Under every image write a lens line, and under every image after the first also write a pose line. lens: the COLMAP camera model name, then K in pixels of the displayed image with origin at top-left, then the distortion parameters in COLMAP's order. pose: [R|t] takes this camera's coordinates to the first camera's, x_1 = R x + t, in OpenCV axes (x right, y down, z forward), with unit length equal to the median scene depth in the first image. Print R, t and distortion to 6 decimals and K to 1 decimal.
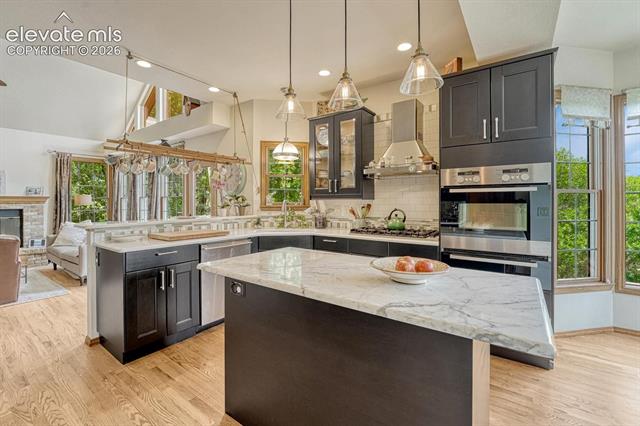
lens RADIAL K [[271.6, 0, 320.6], [0, 271.6, 207.1], [0, 0, 1]] dist [-0.003914, -0.000183]
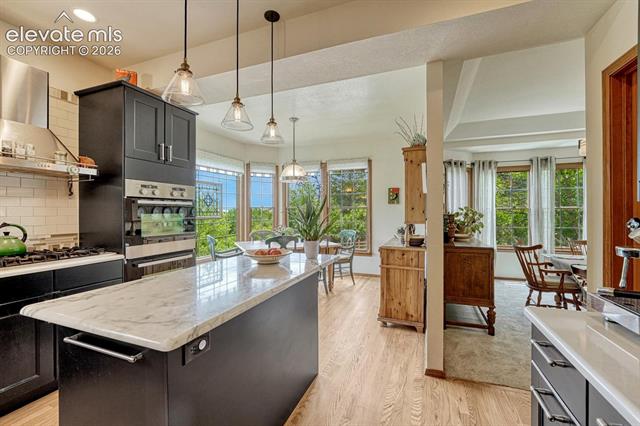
lens RADIAL K [[273.6, 0, 319.3], [0, 273.6, 215.4], [0, 0, 1]] dist [-0.001298, -0.000243]
pose [[-0.255153, -0.006140, 0.966881, -0.590792], [0.020494, 0.999721, 0.011757, -0.004314], [-0.966684, 0.022815, -0.254956, 0.503089]]
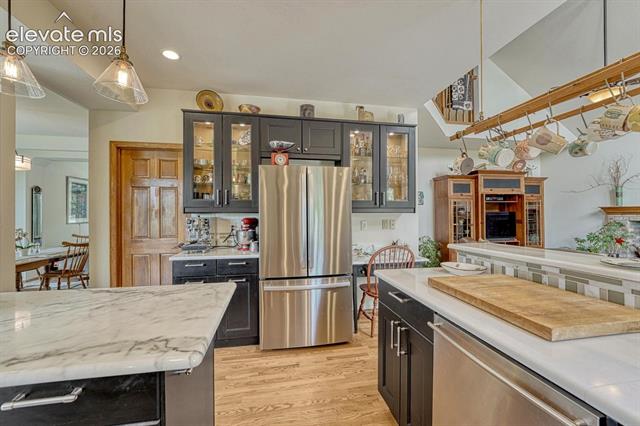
lens RADIAL K [[263.8, 0, 320.0], [0, 263.8, 213.0], [0, 0, 1]] dist [-0.007630, -0.000400]
pose [[-0.686578, 0.003609, -0.727047, 0.006541], [-0.007467, 0.999900, 0.012015, -0.030174], [0.727018, 0.013679, -0.686482, 1.068078]]
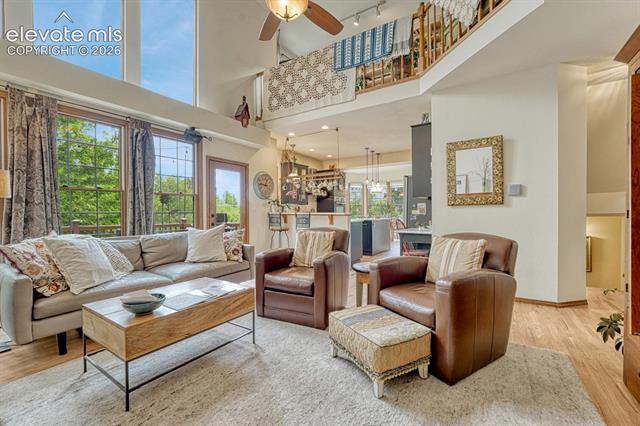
lens RADIAL K [[273.6, 0, 319.3], [0, 273.6, 215.4], [0, 0, 1]] dist [-0.001298, -0.000243]
pose [[-0.048063, -0.008003, 0.998812, -2.571759], [0.025522, 0.999632, 0.009238, 0.052541], [-0.998518, 0.025936, -0.047841, 1.149766]]
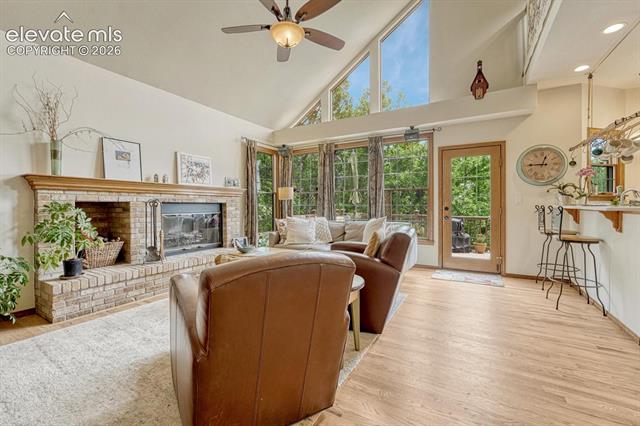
lens RADIAL K [[272.5, 0, 322.1], [0, 272.5, 209.5], [0, 0, 1]] dist [-0.002676, -0.000439]
pose [[0.994732, -0.000351, 0.102507, -1.726143], [0.001194, 0.999966, -0.008161, 0.069768], [-0.102501, 0.008240, 0.994699, 0.203199]]
